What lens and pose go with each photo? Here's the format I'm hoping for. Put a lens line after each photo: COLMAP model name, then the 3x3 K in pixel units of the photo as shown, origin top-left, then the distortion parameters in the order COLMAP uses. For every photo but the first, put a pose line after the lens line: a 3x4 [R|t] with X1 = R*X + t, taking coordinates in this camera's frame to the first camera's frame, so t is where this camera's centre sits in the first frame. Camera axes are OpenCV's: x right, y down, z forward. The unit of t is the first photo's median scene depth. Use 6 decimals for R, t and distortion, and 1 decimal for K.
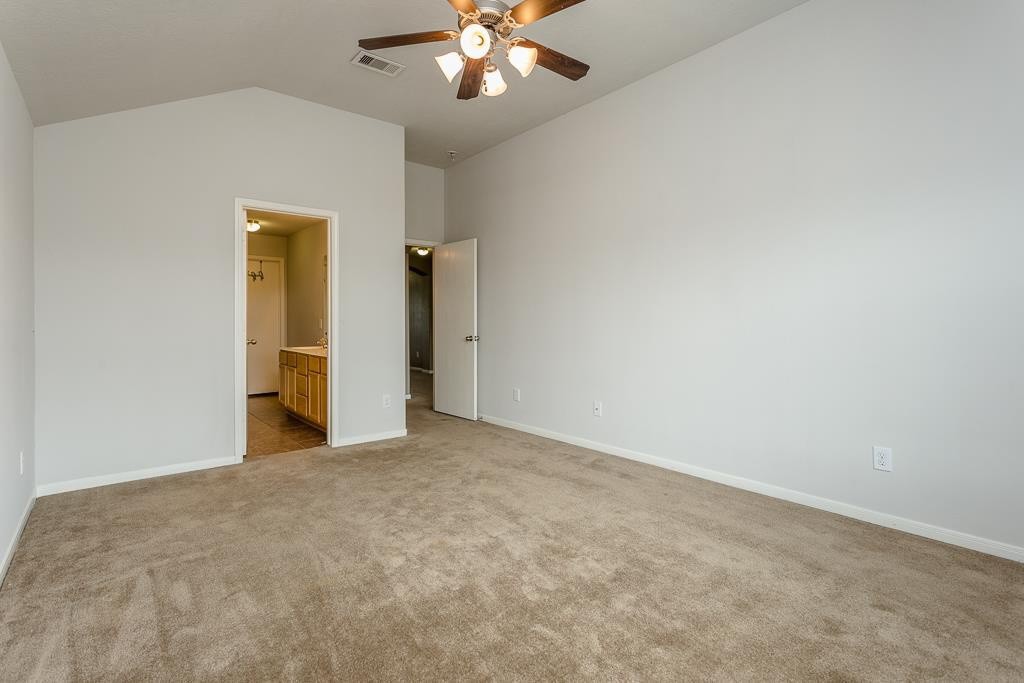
lens RADIAL K [[490.1, 0, 513.2], [0, 490.1, 329.0], [0, 0, 1]] dist [0.001024, -0.000079]
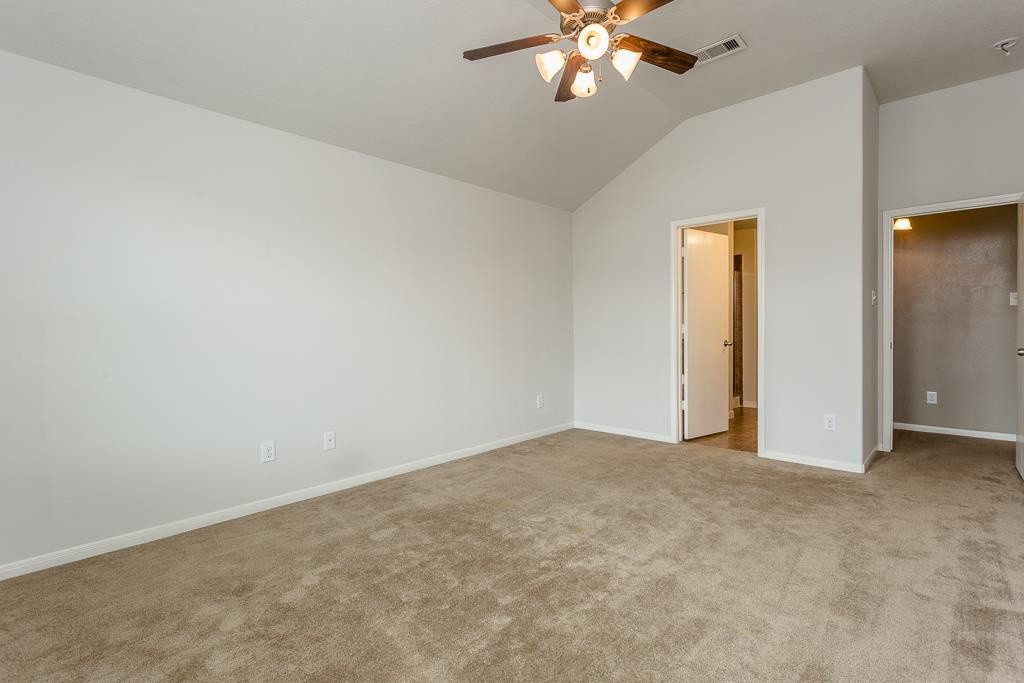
lens RADIAL K [[490.1, 0, 513.2], [0, 490.1, 329.0], [0, 0, 1]] dist [0.001024, -0.000079]
pose [[0.127905, -0.001211, -0.991786, 0.605297], [-0.006929, 0.999974, -0.002115, 0.000240], [0.991762, 0.007143, 0.127894, 0.480846]]
